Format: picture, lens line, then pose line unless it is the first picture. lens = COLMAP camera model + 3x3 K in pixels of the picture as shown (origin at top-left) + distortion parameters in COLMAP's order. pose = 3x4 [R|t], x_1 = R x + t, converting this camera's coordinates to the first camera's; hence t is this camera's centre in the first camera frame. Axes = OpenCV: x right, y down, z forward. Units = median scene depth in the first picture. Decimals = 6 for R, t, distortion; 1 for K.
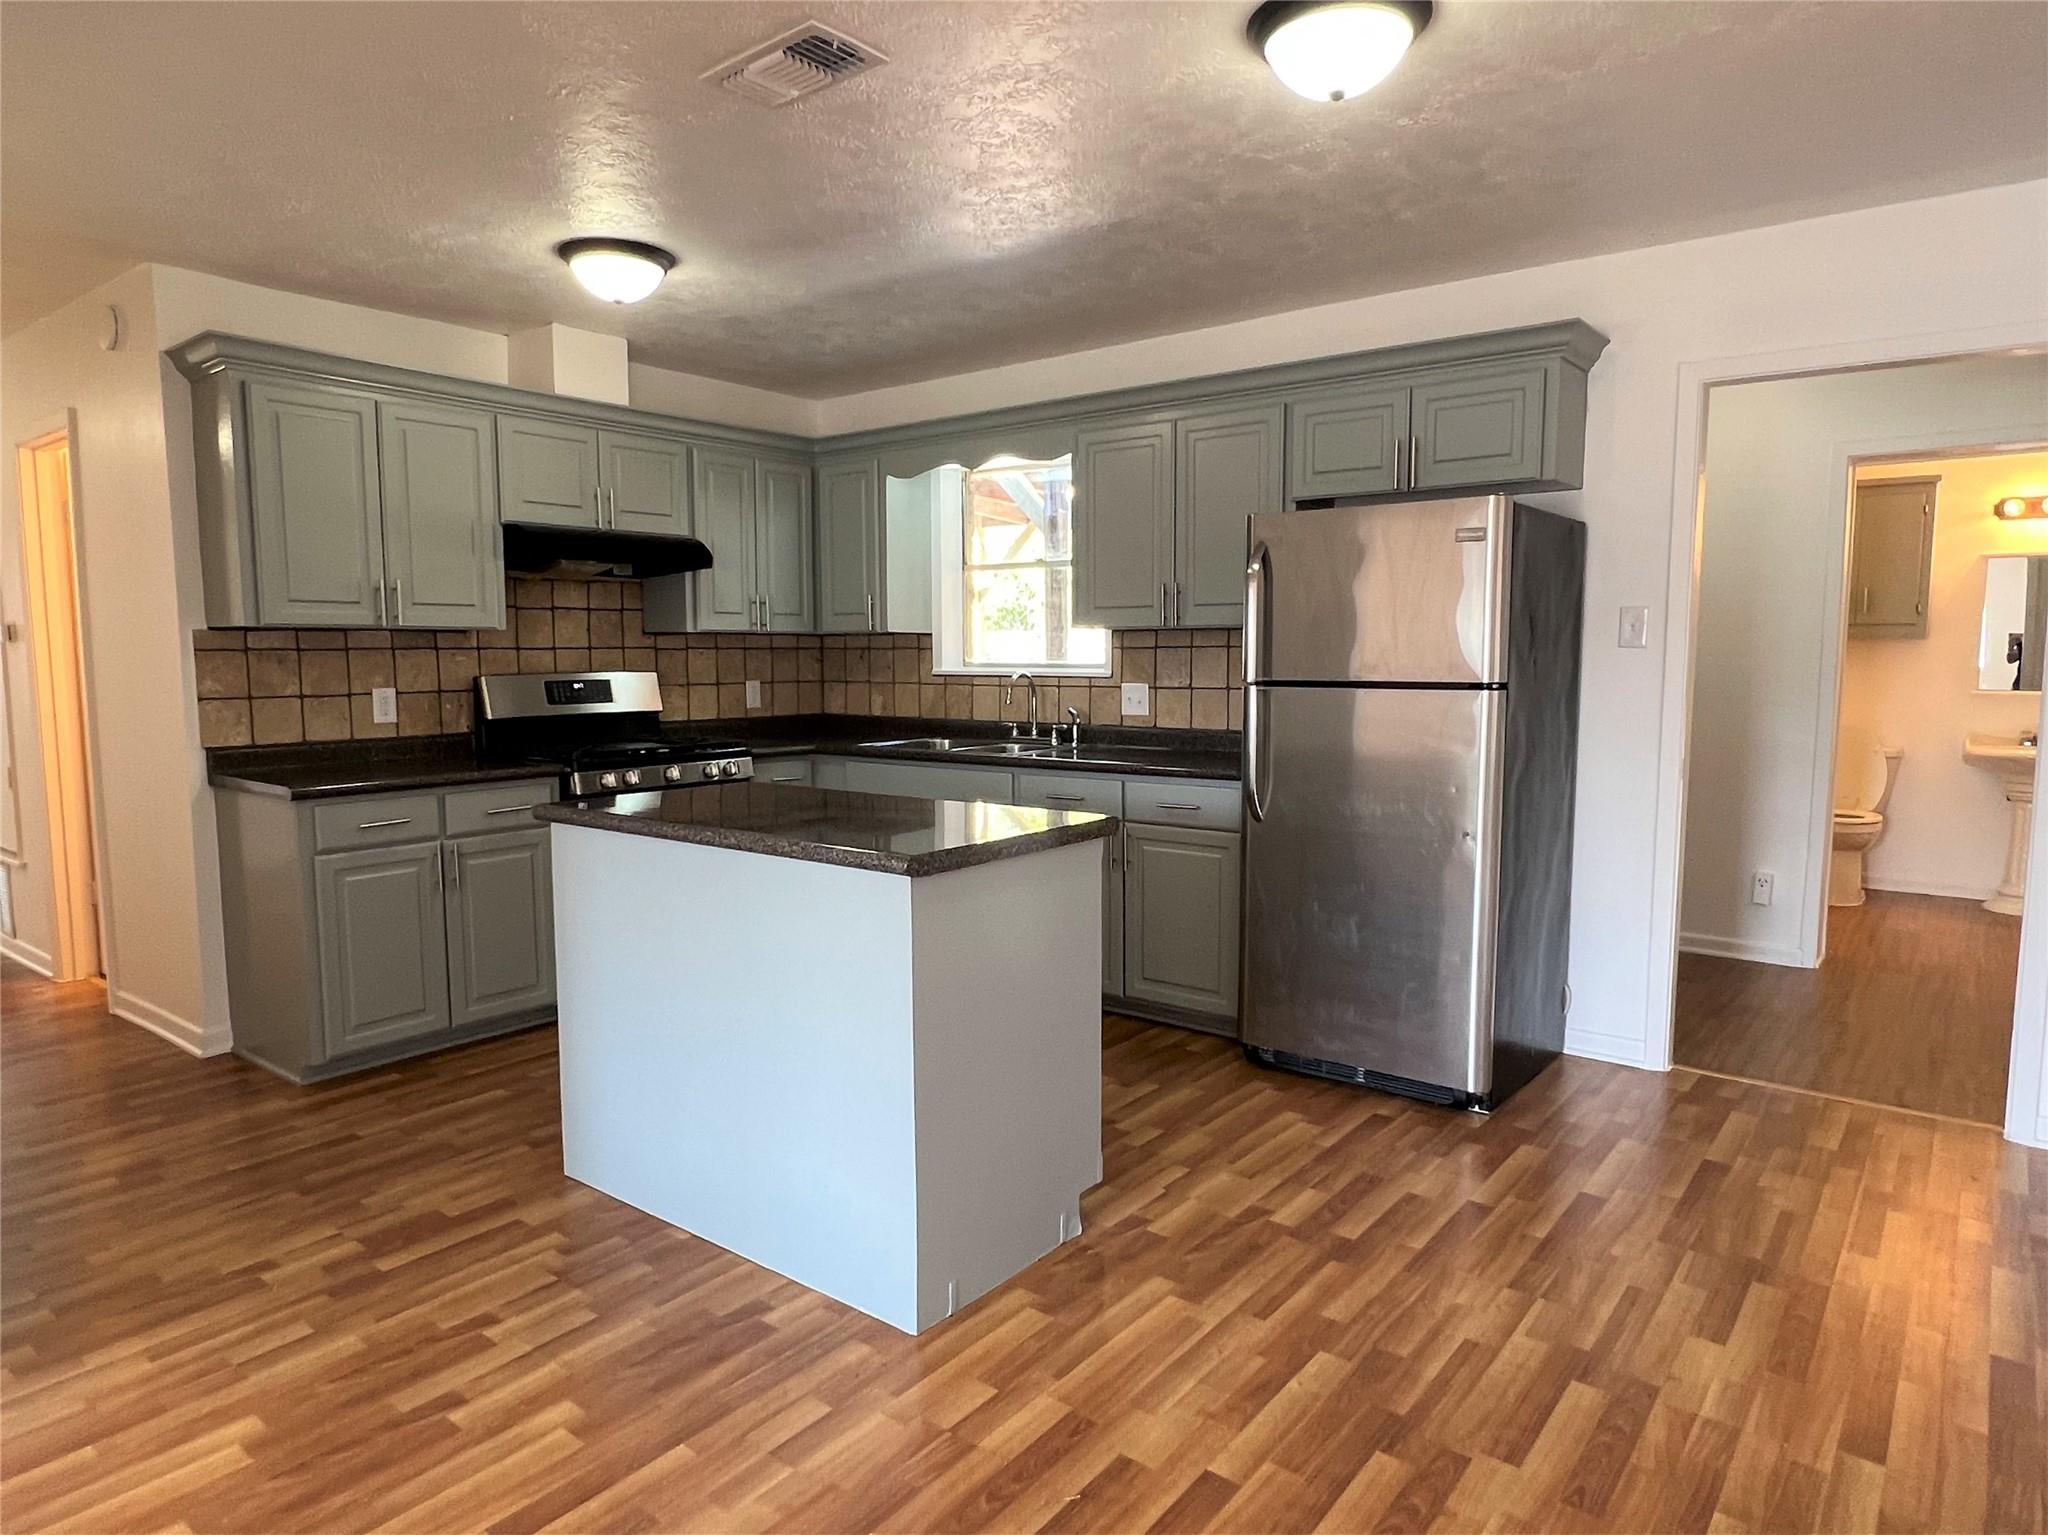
lens RADIAL K [[1257.4, 0, 1025.0], [0, 1257.4, 776.0], [0, 0, 1]] dist [-0.002064, -0.000933]
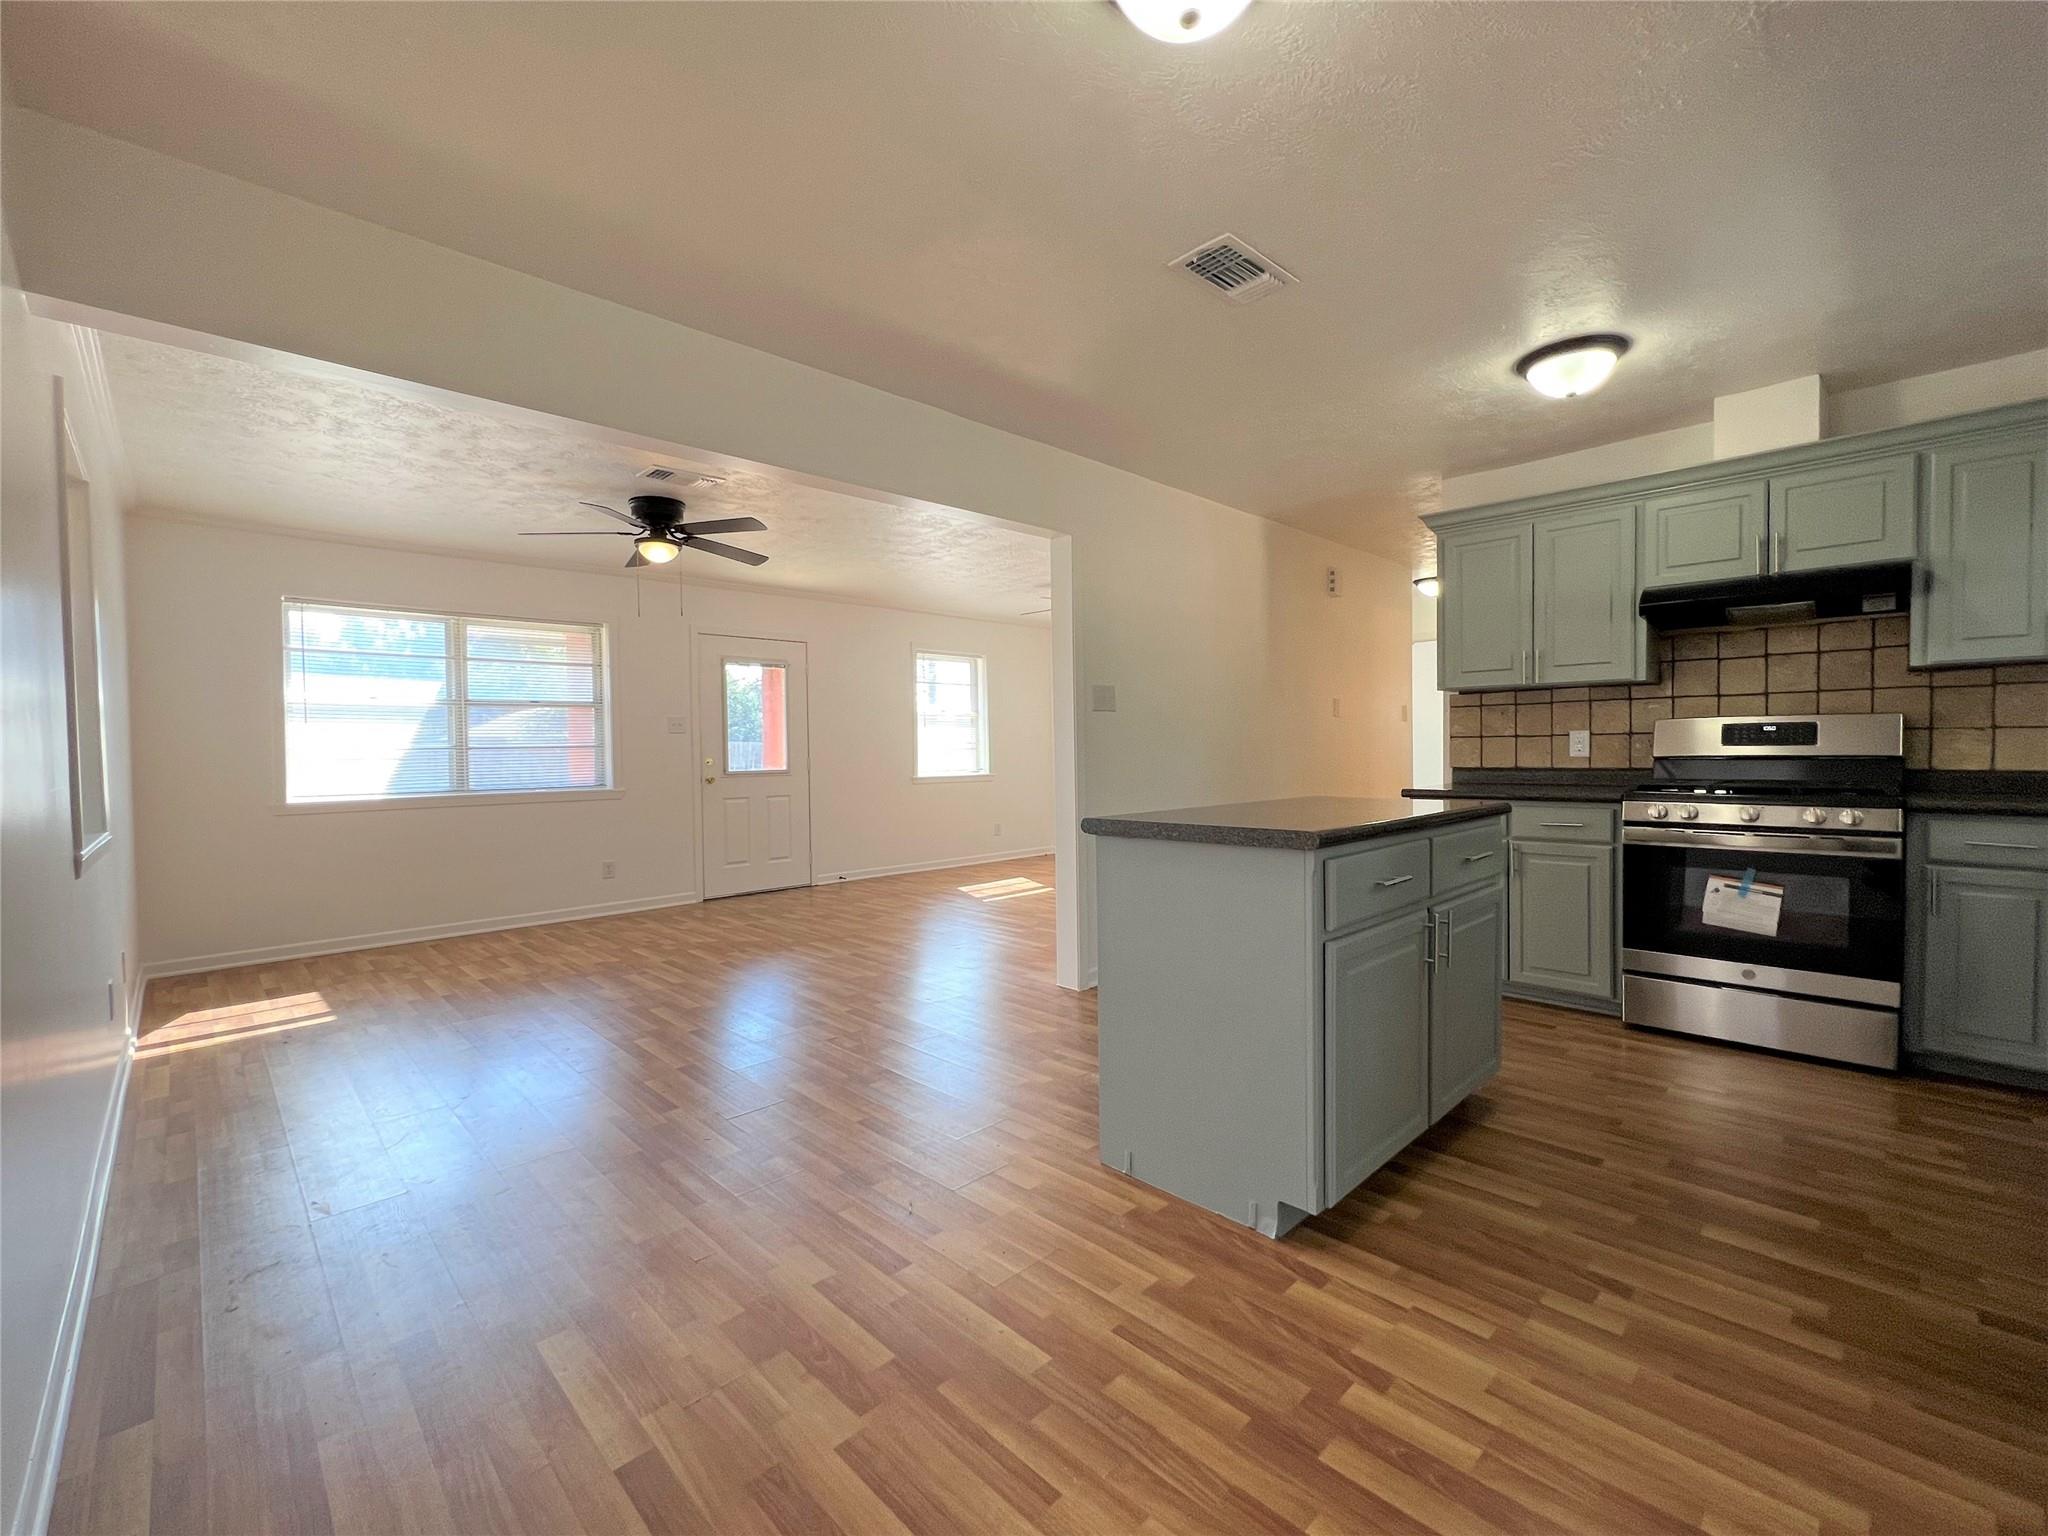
lens RADIAL K [[864.2, 0, 1024.0], [0, 864.2, 768.0], [0, 0, 1]] dist [0.000476, 0.000073]
pose [[-0.135077, 0.026248, -0.990487, 0.471536], [-0.087911, 0.995389, 0.038367, -0.013892], [0.986927, 0.092258, -0.132147, 0.538963]]
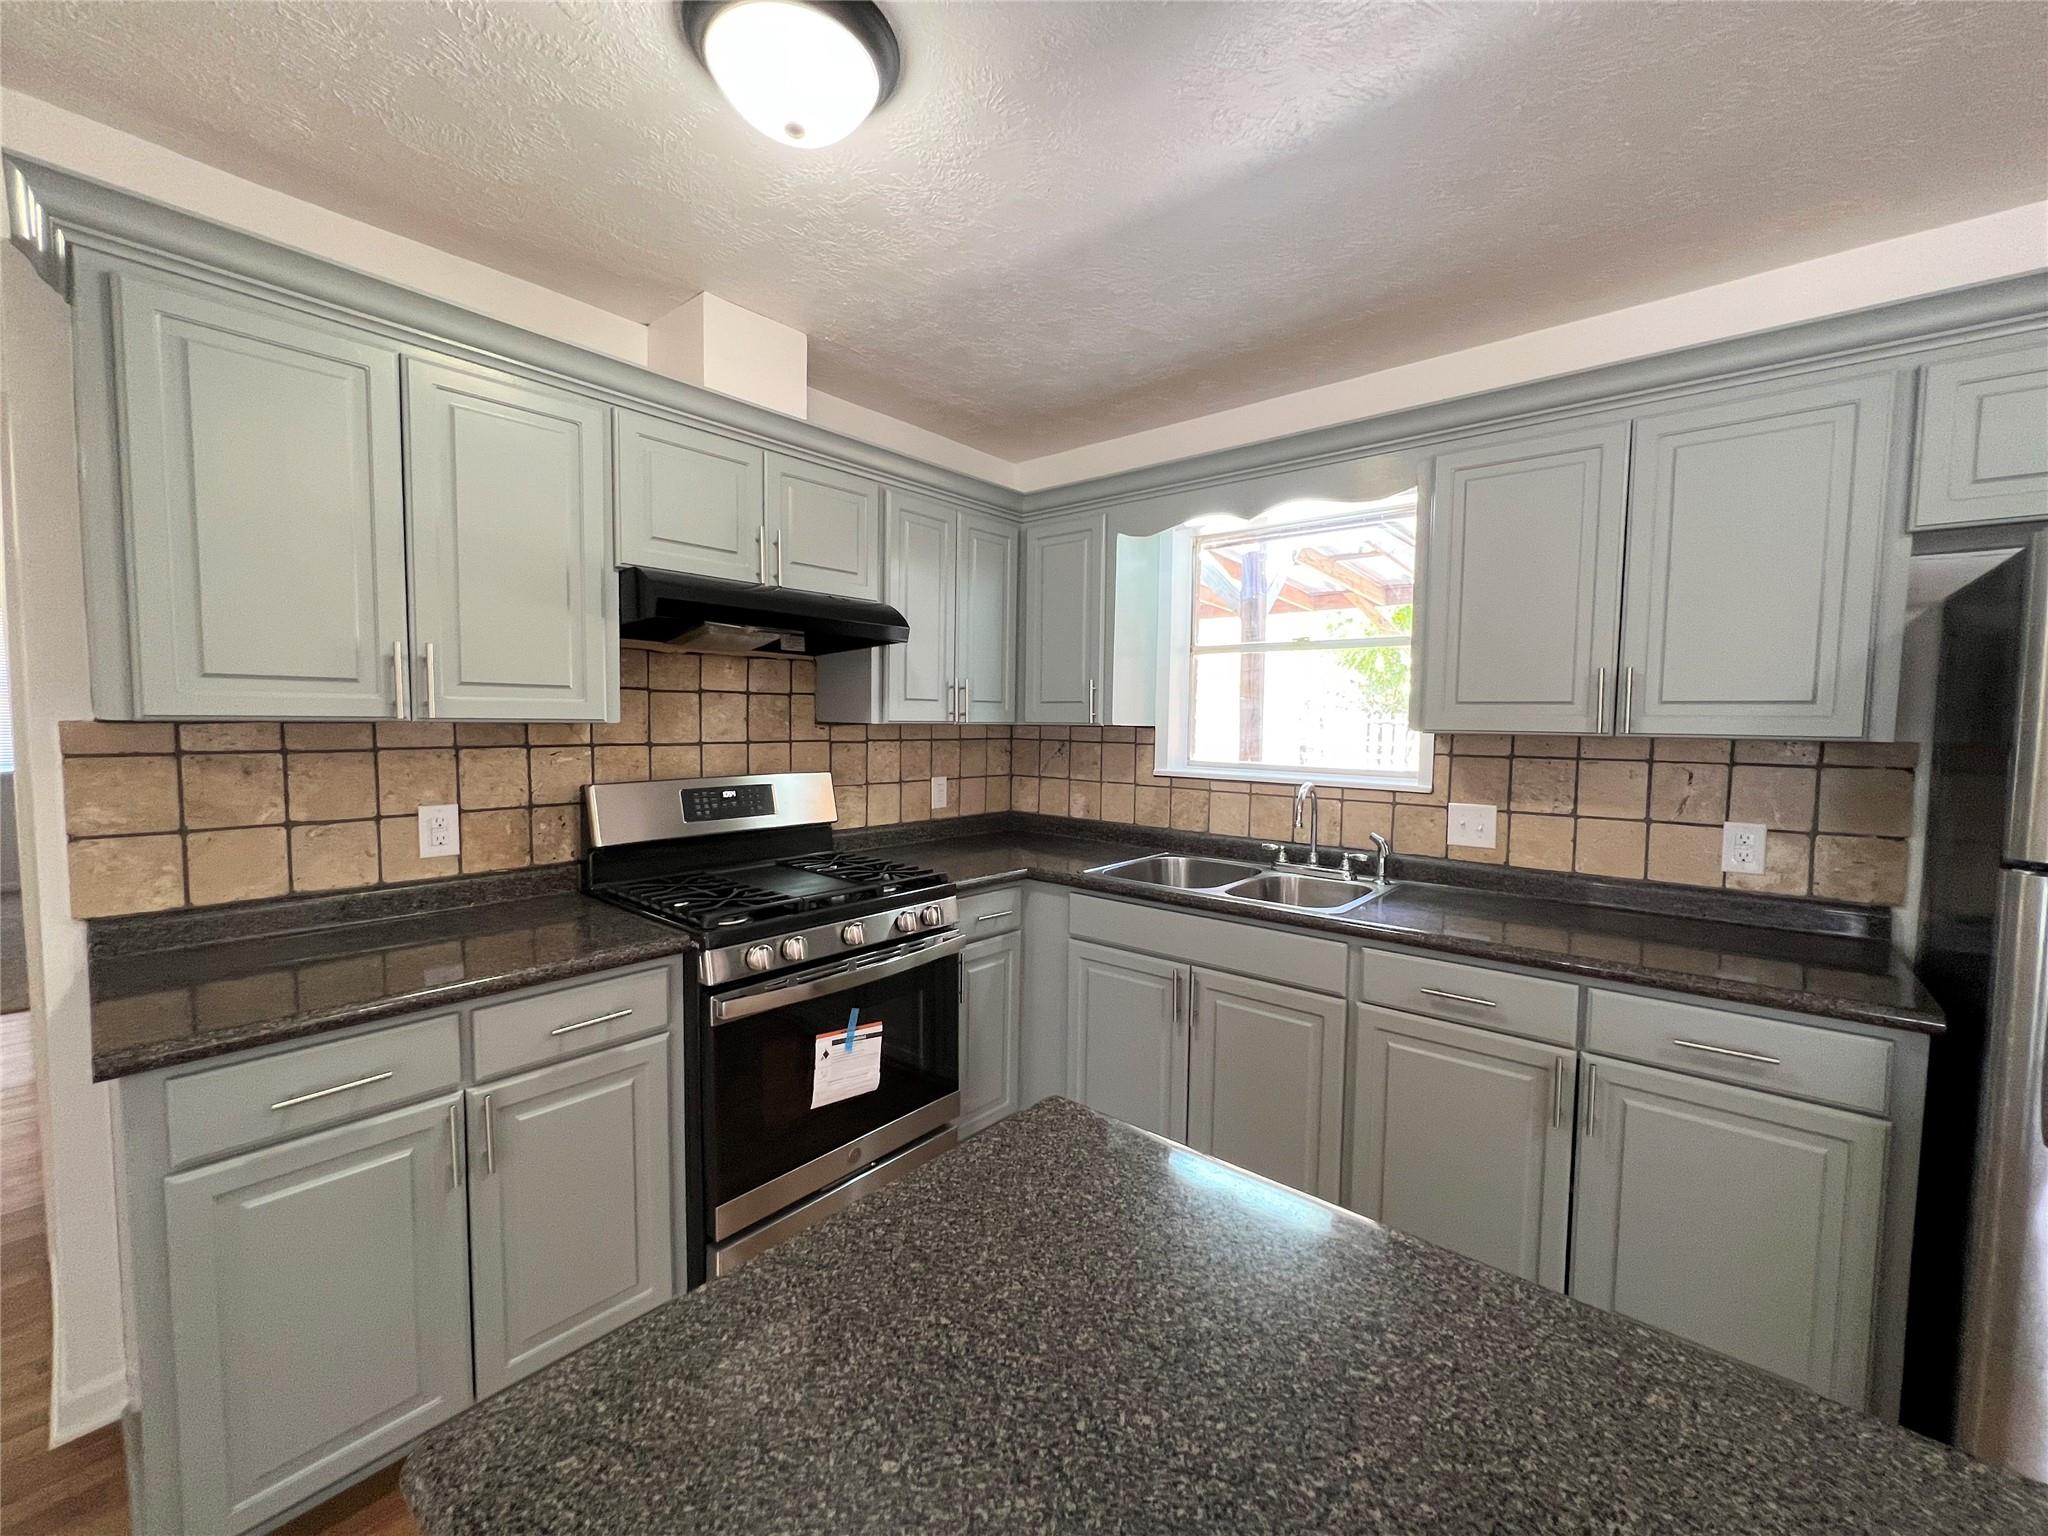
lens RADIAL K [[822.7, 0, 1024.0], [0, 822.7, 768.0], [0, 0, 1]] dist [0.002057, 0.000299]
pose [[0.999100, 0.018097, -0.038373, -0.174594], [-0.019535, 0.999108, -0.037437, -0.079034], [0.037661, 0.038153, 0.998562, 0.559771]]
